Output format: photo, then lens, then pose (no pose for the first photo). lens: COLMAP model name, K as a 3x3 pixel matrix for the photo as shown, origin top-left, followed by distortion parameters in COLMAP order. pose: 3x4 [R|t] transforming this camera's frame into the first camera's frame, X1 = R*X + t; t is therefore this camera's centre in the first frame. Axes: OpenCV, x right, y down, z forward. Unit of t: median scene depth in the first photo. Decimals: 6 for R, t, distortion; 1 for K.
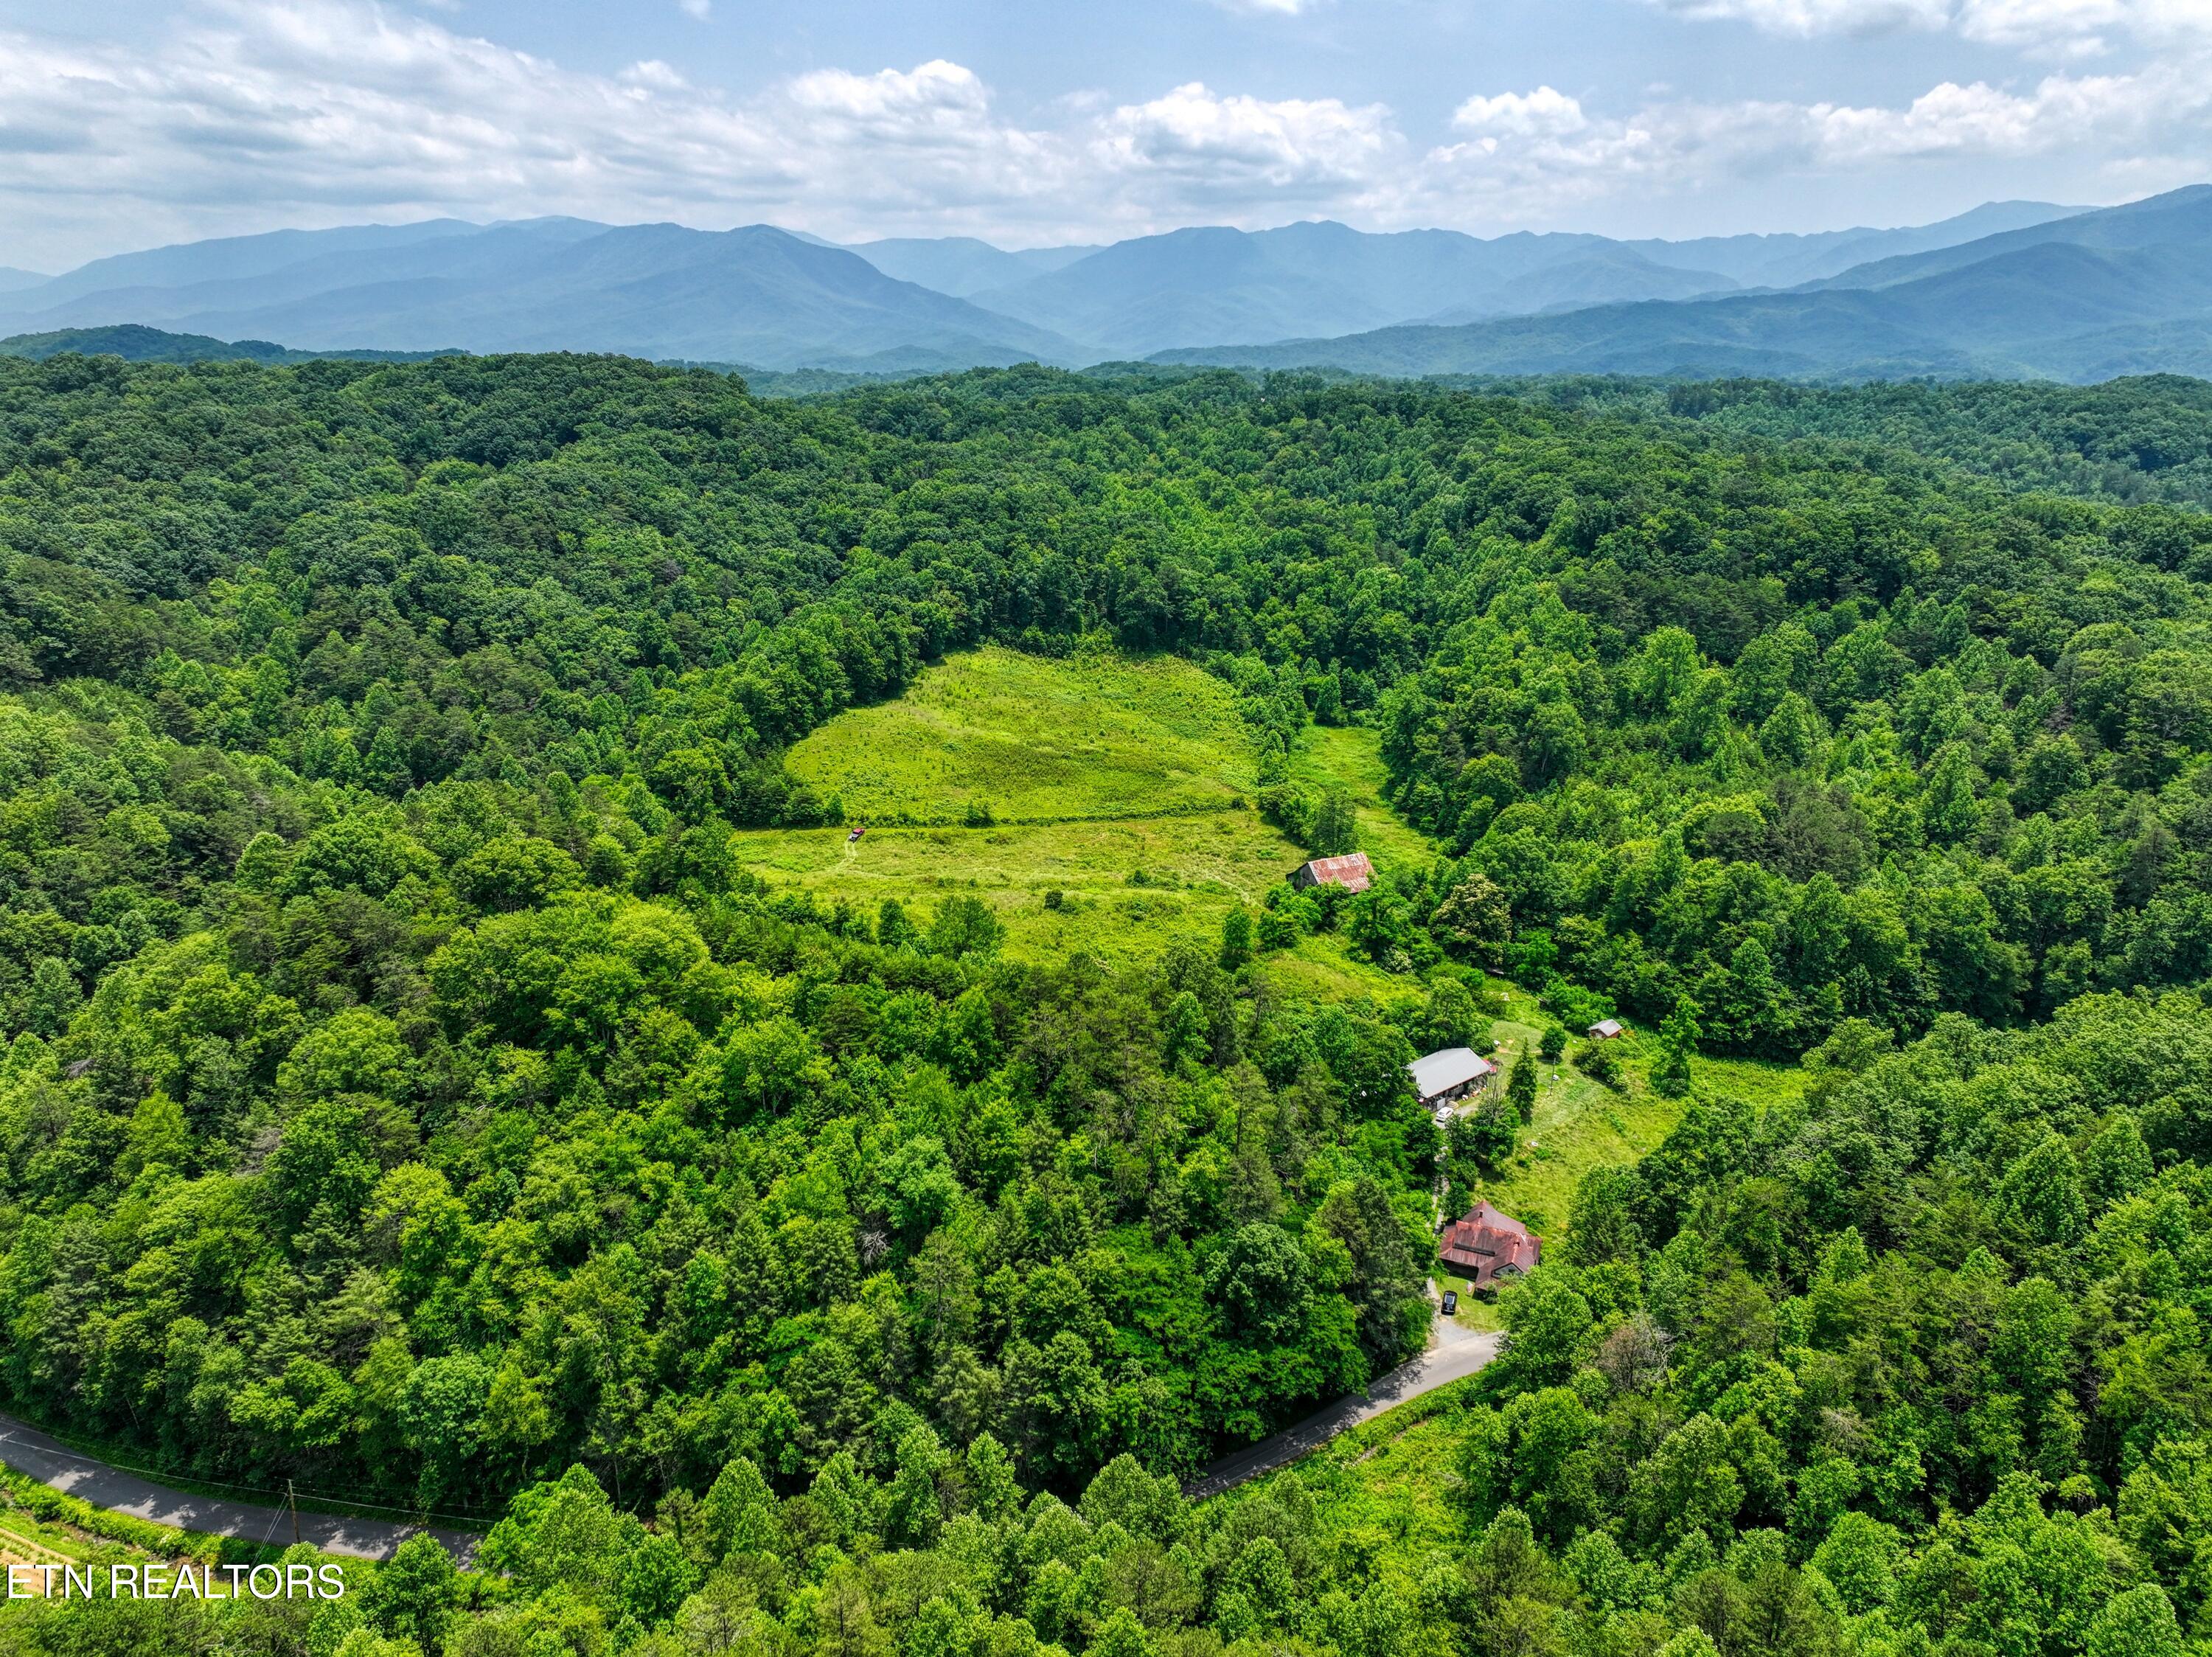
lens RADIAL K [[1551.0, 0, 1108.6], [0, 1551.0, 823.6], [0, 0, 1]] dist [-0.002068, 0.018517]
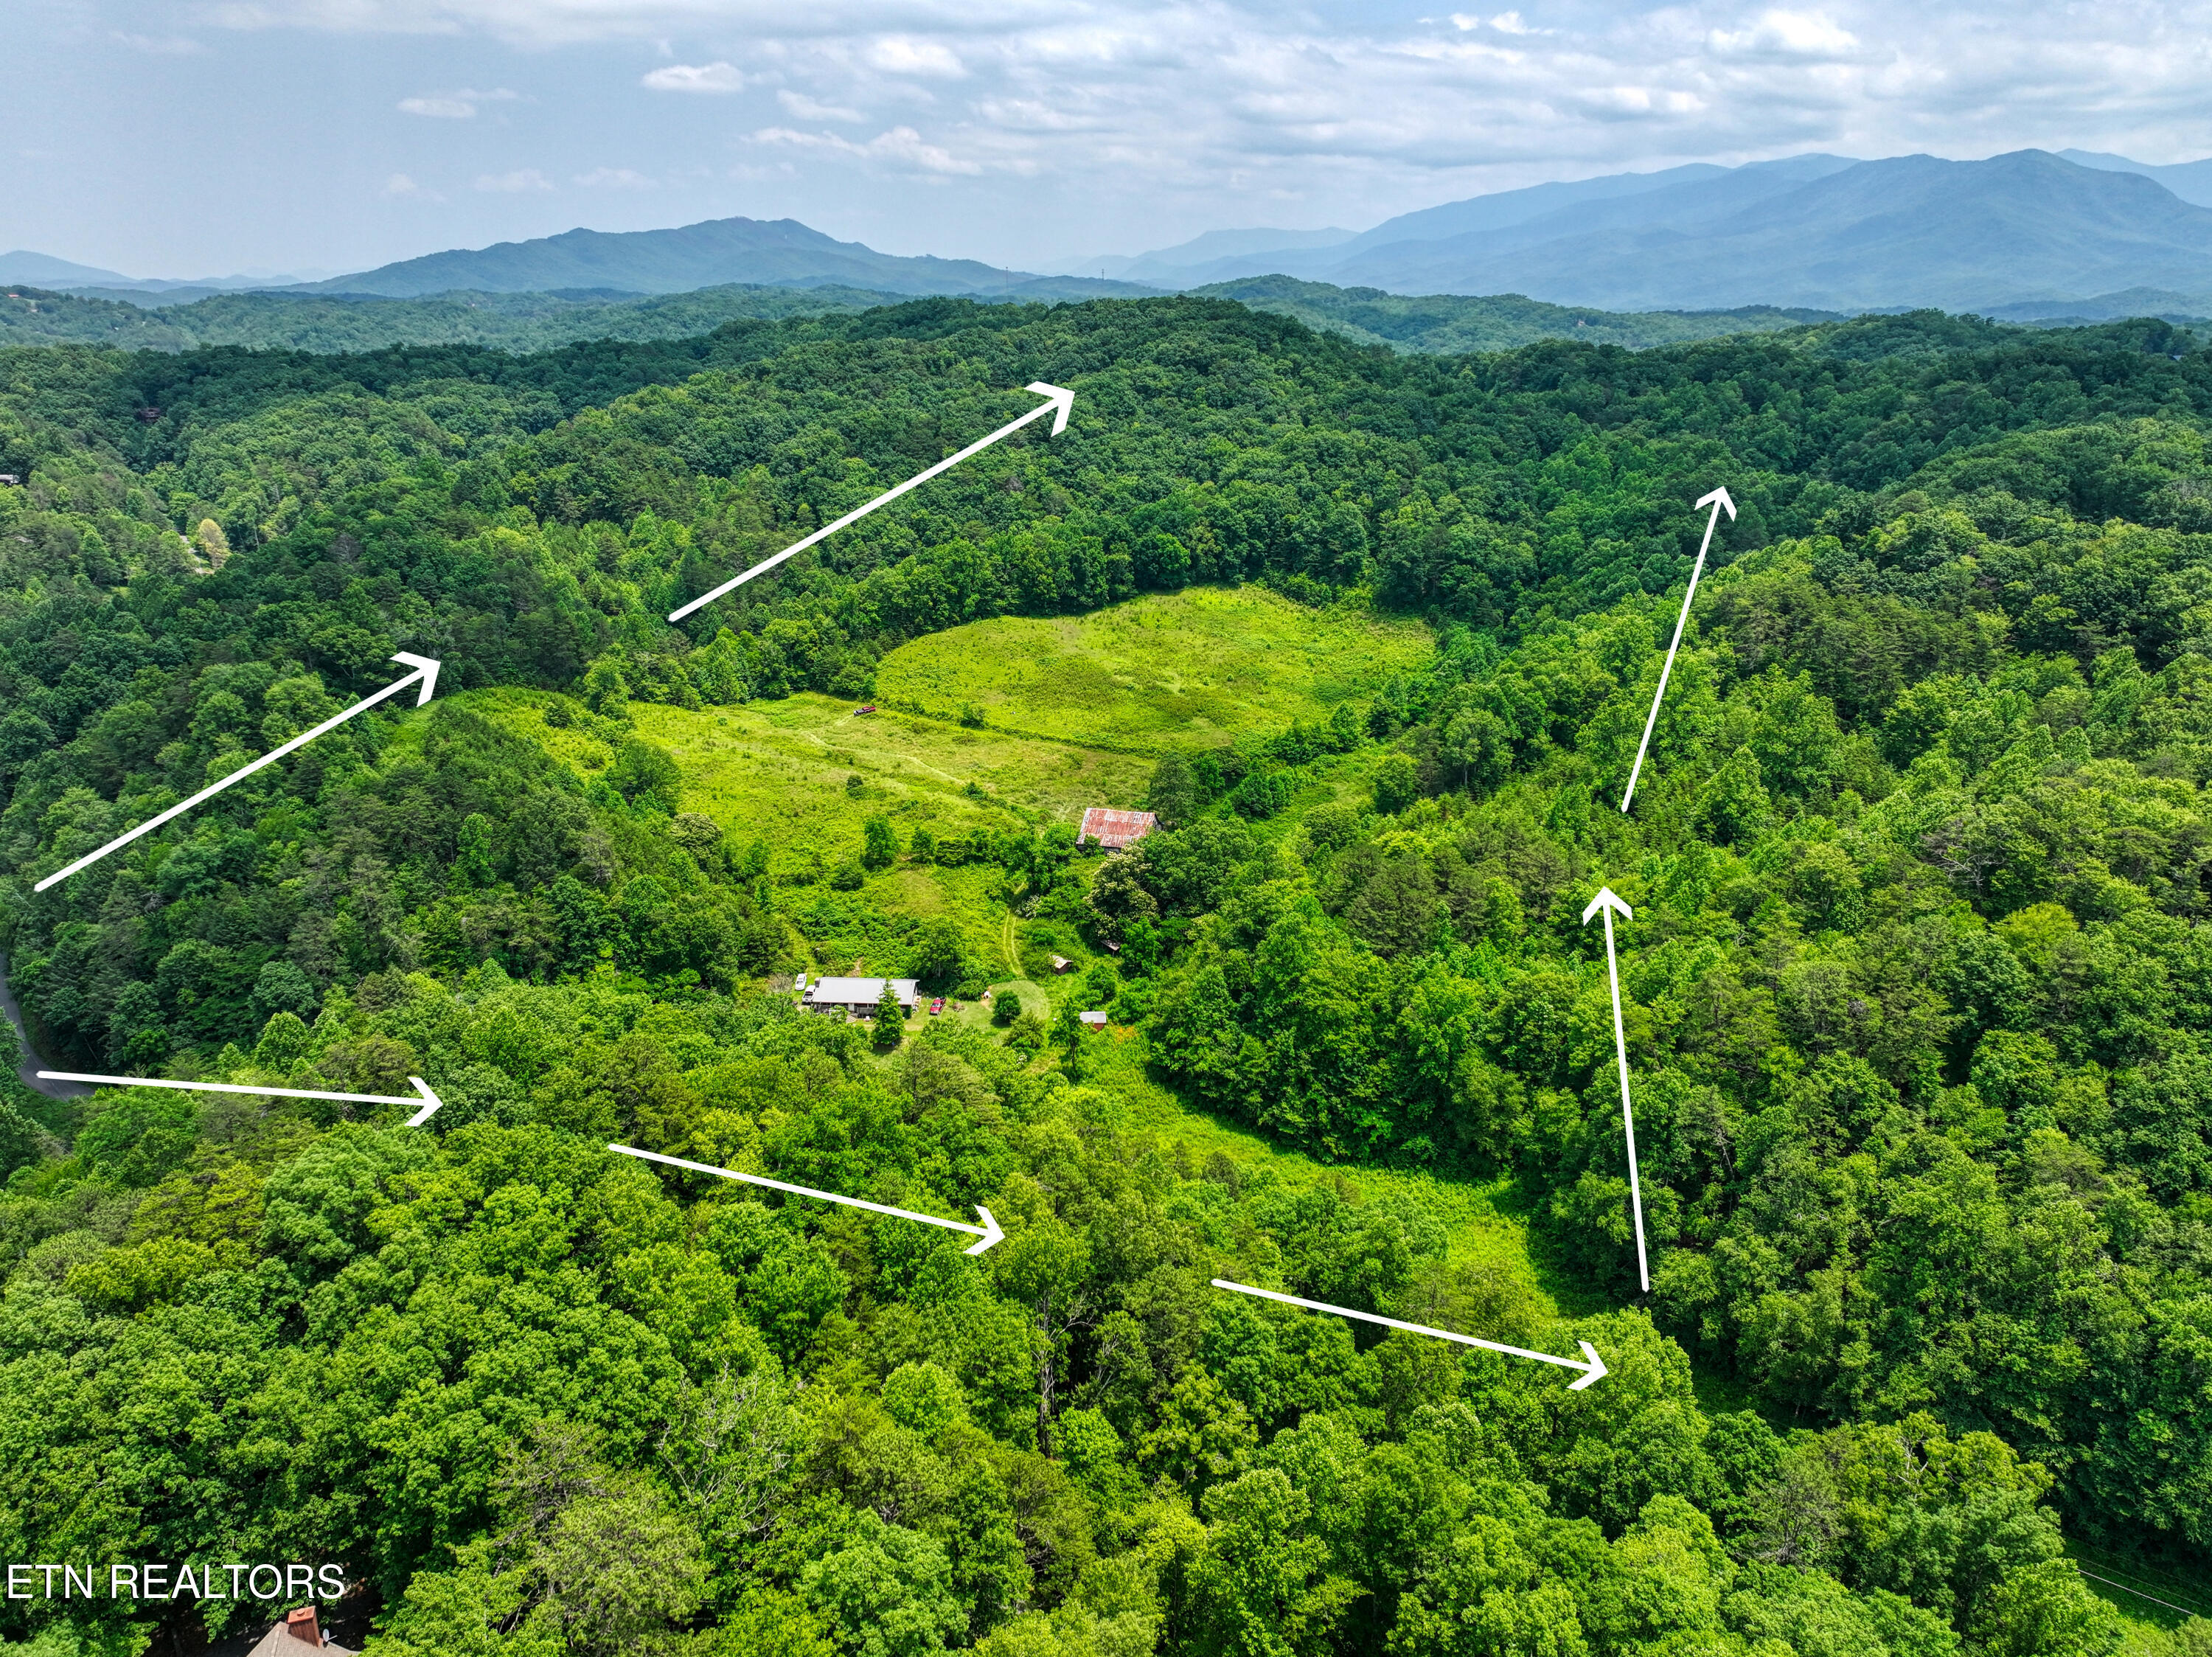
lens RADIAL K [[1542.8, 0, 1106.0], [0, 1542.8, 828.5], [0, 0, 1]] dist [0.005704, 0.009339]
pose [[0.743462, 0.221281, -0.631109, 0.599080], [-0.198199, 0.974184, 0.108088, -0.056416], [0.638734, 0.044726, 0.768126, 0.183266]]
